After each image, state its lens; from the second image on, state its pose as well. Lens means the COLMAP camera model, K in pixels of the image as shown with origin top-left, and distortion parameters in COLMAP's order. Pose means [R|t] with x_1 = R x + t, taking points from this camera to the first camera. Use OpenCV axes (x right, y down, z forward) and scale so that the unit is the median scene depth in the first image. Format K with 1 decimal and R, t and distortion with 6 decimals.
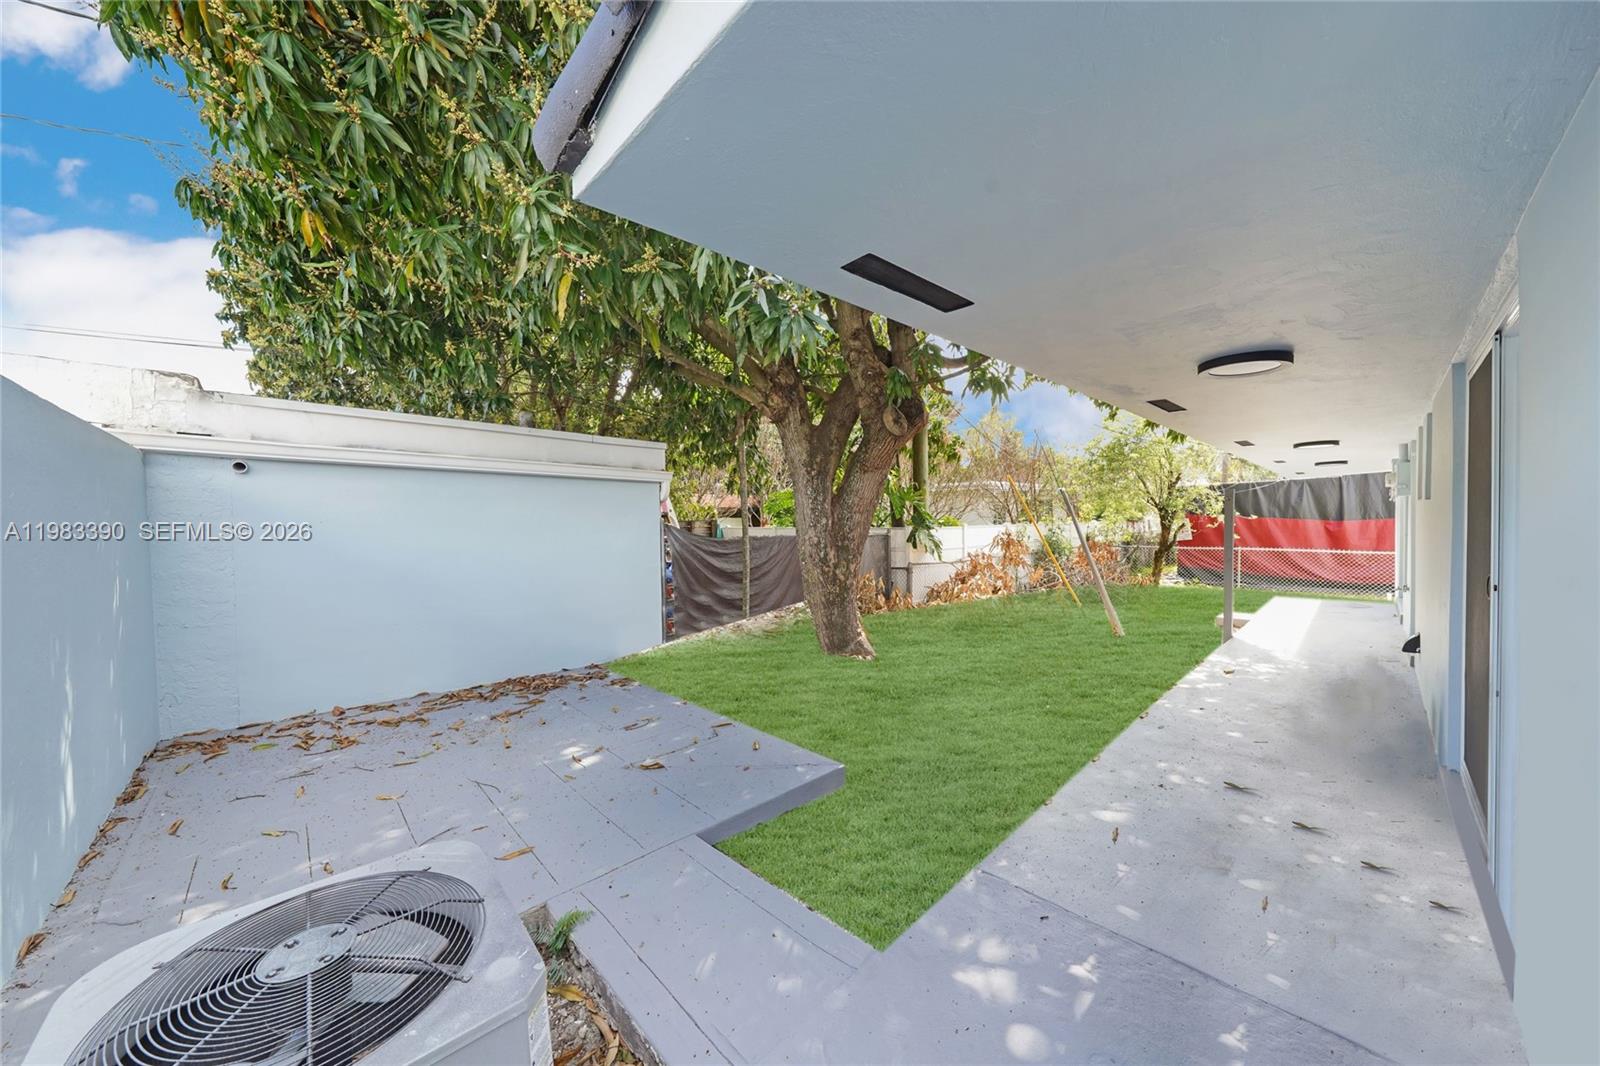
lens RADIAL K [[562.7, 0, 792.4], [0, 562.7, 530.3], [0, 0, 1]] dist [-0.001485, 0.000033]
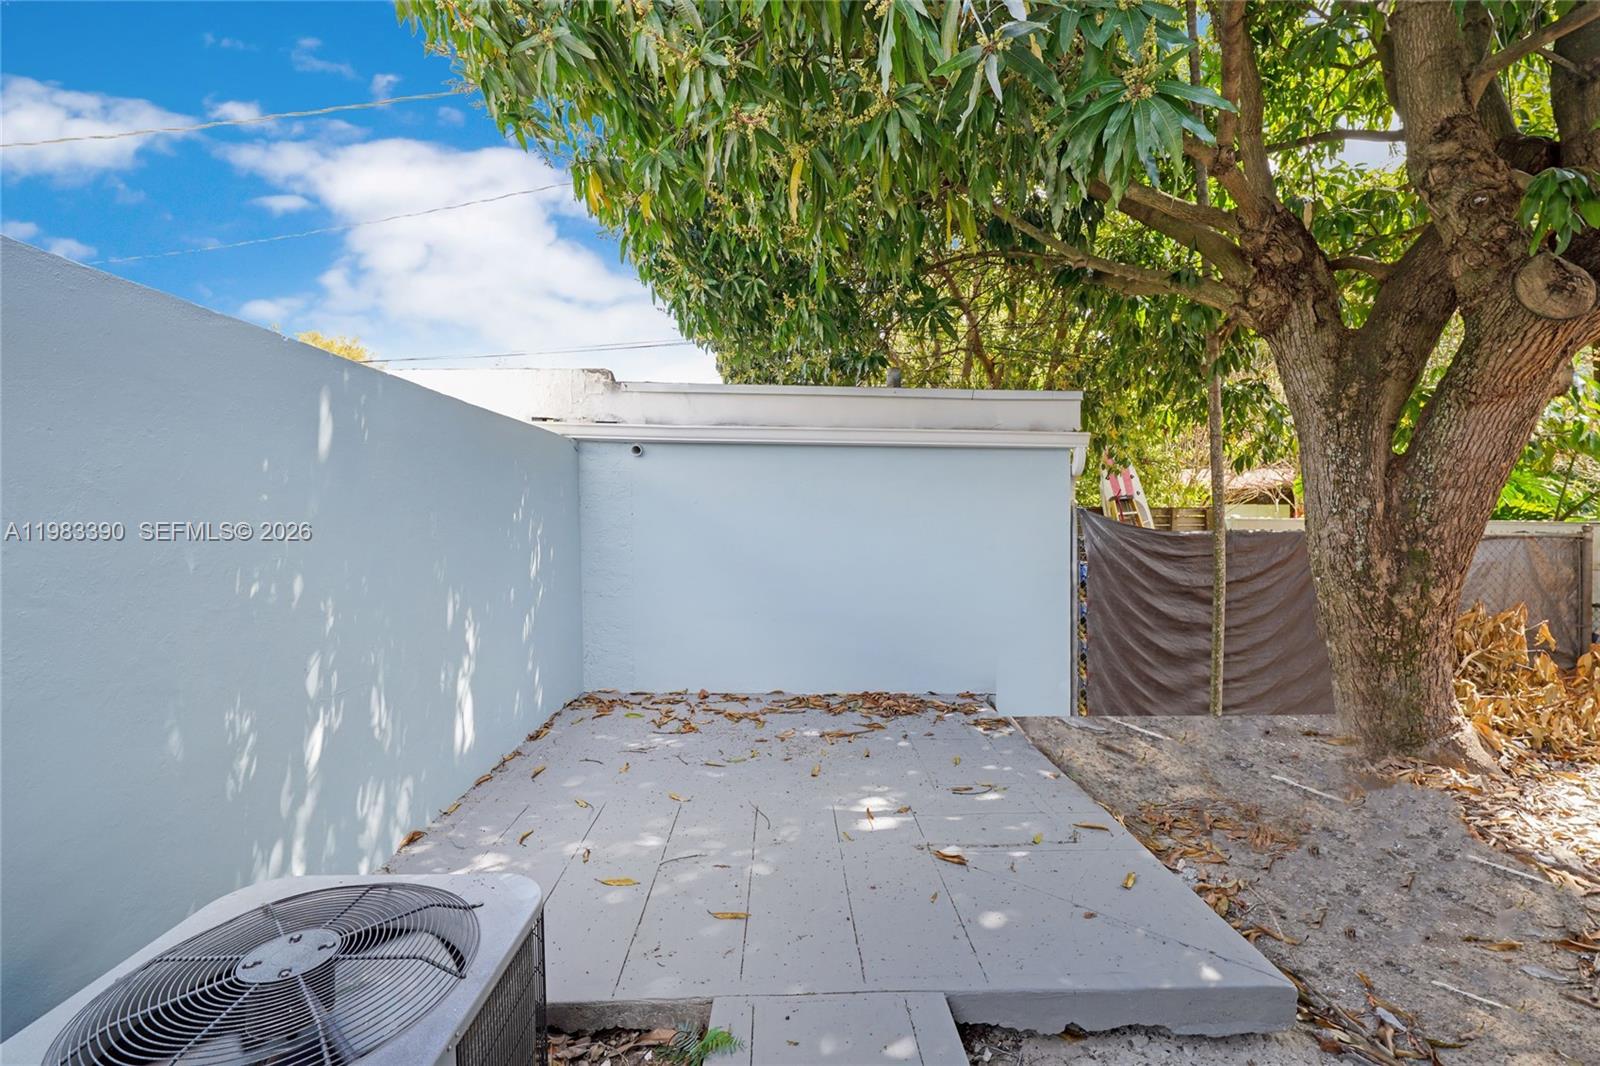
lens RADIAL K [[698.8, 0, 818.5], [0, 698.8, 528.8], [0, 0, 1]] dist [-0.002439, 0.003899]
pose [[0.751560, 0.023503, -0.659246, 0.112212], [-0.018562, 0.999723, 0.014480, 0.007648], [0.659404, 0.001354, 0.751788, 0.163535]]
